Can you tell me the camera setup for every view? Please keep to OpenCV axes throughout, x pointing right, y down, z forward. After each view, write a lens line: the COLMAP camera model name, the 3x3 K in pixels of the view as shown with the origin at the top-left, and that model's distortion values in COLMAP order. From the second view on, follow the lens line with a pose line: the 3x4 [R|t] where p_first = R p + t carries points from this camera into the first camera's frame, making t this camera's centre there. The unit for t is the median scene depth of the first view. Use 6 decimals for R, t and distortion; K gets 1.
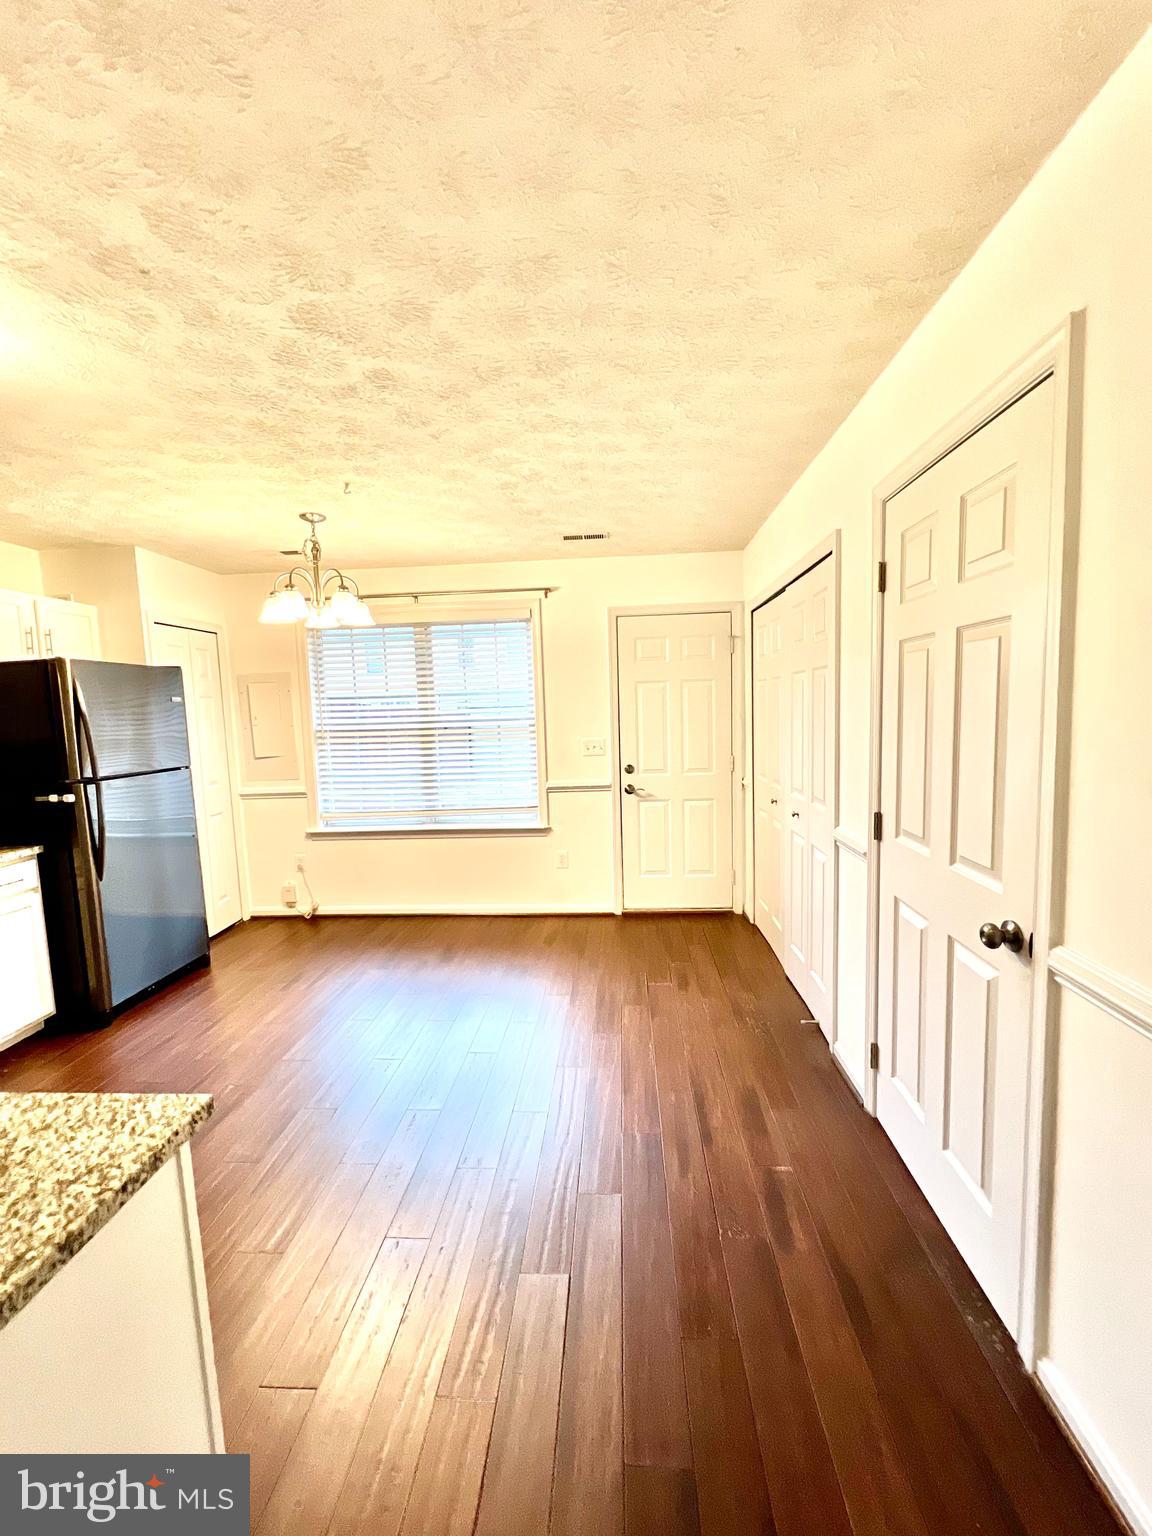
lens RADIAL K [[613.3, 0, 579.8], [0, 613.3, 771.4], [0, 0, 1]] dist [0.000561, -0.001079]
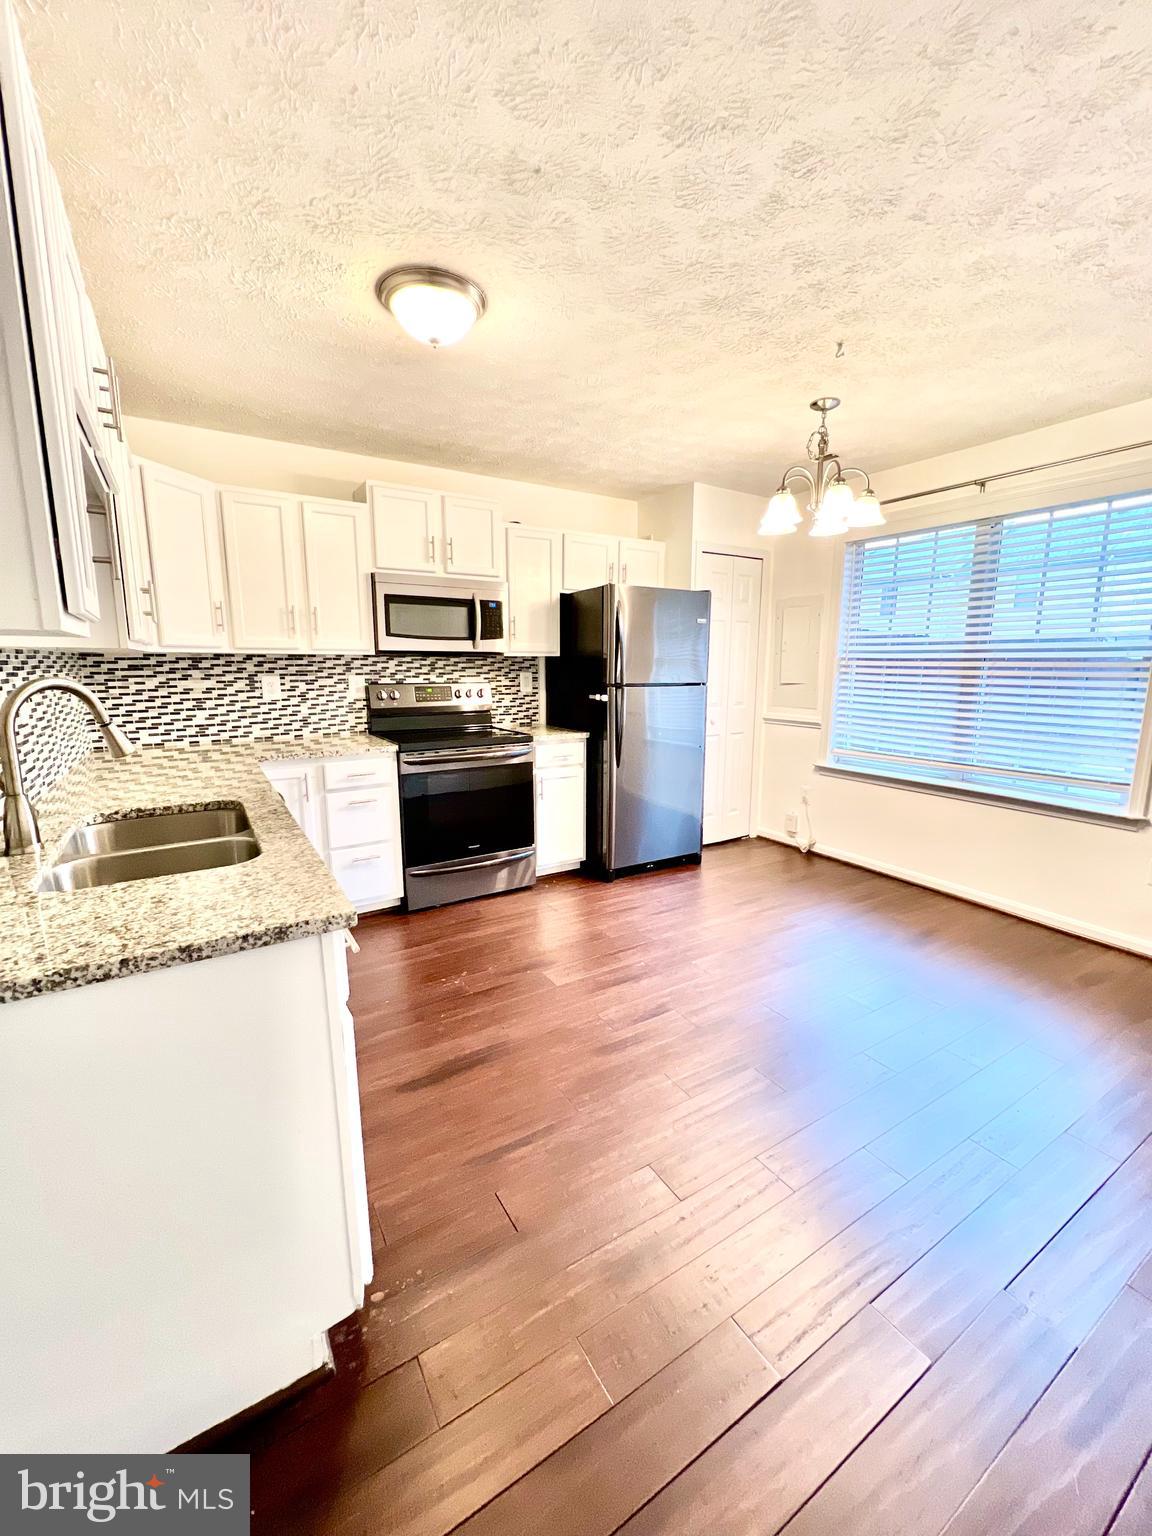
lens RADIAL K [[613.3, 0, 579.8], [0, 613.3, 771.4], [0, 0, 1]] dist [0.000561, -0.001079]
pose [[0.581448, 0.175524, -0.794424, 0.152765], [-0.105025, 0.984474, 0.140645, 0.018737], [0.806776, 0.001657, 0.590855, 0.194213]]
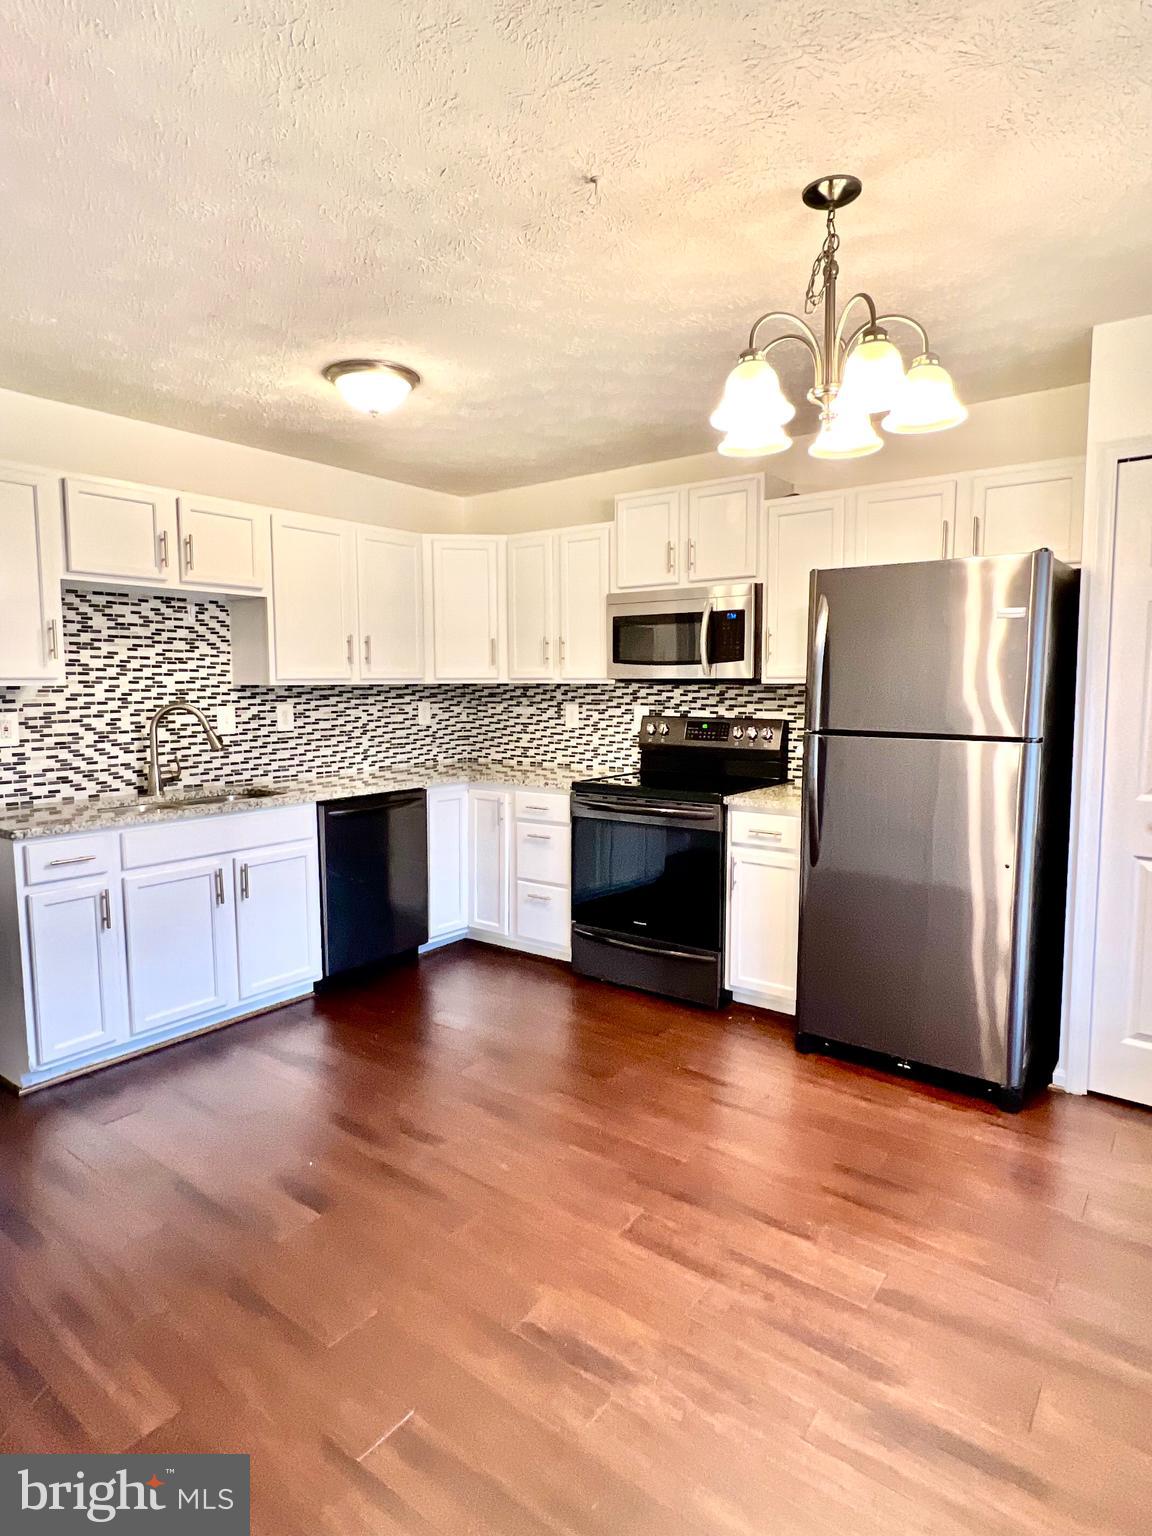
lens RADIAL K [[871.8, 0, 576.0], [0, 871.8, 768.0], [0, 0, 1]] dist [0.000073, -0.000613]
pose [[-0.555497, 0.113659, -0.823714, 0.234913], [-0.066568, 0.981356, 0.180303, -0.106051], [0.828849, 0.154991, -0.537575, 1.244478]]
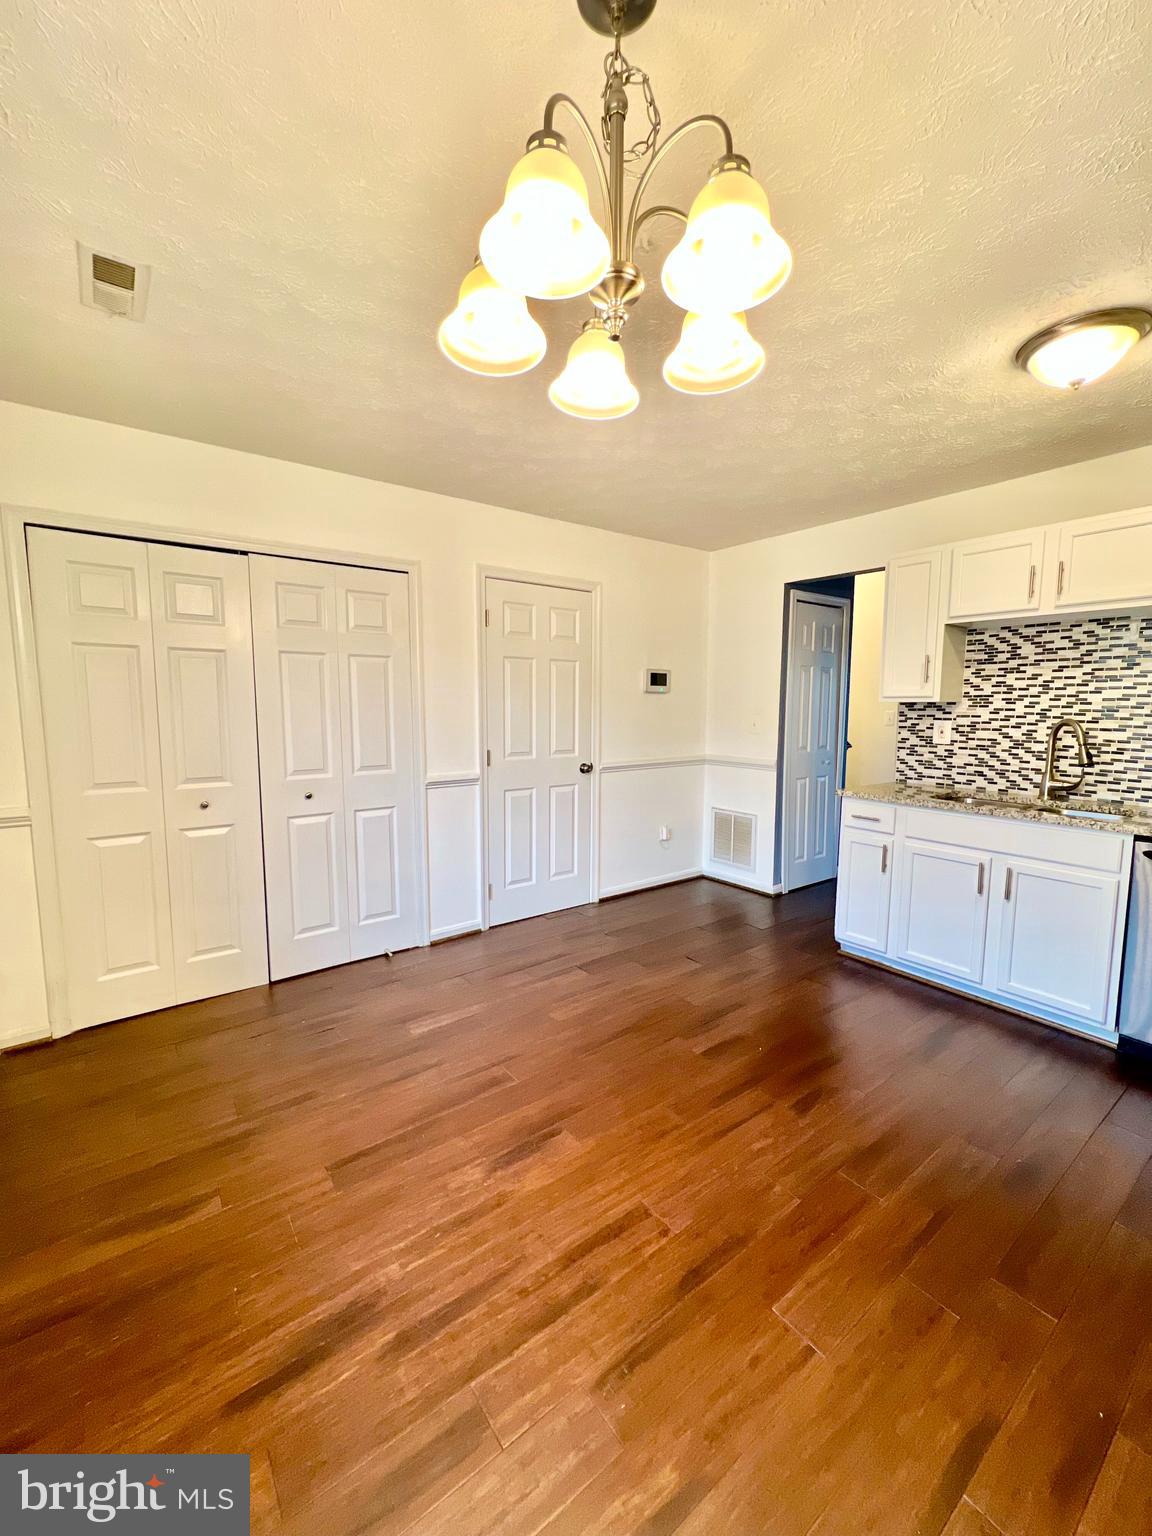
lens RADIAL K [[613.3, 0, 579.8], [0, 613.3, 771.4], [0, 0, 1]] dist [0.000561, -0.001079]
pose [[-0.651809, -0.055271, 0.756366, -0.674216], [0.092754, 0.984043, 0.151840, -0.069635], [-0.752689, 0.169127, -0.636282, 1.272495]]
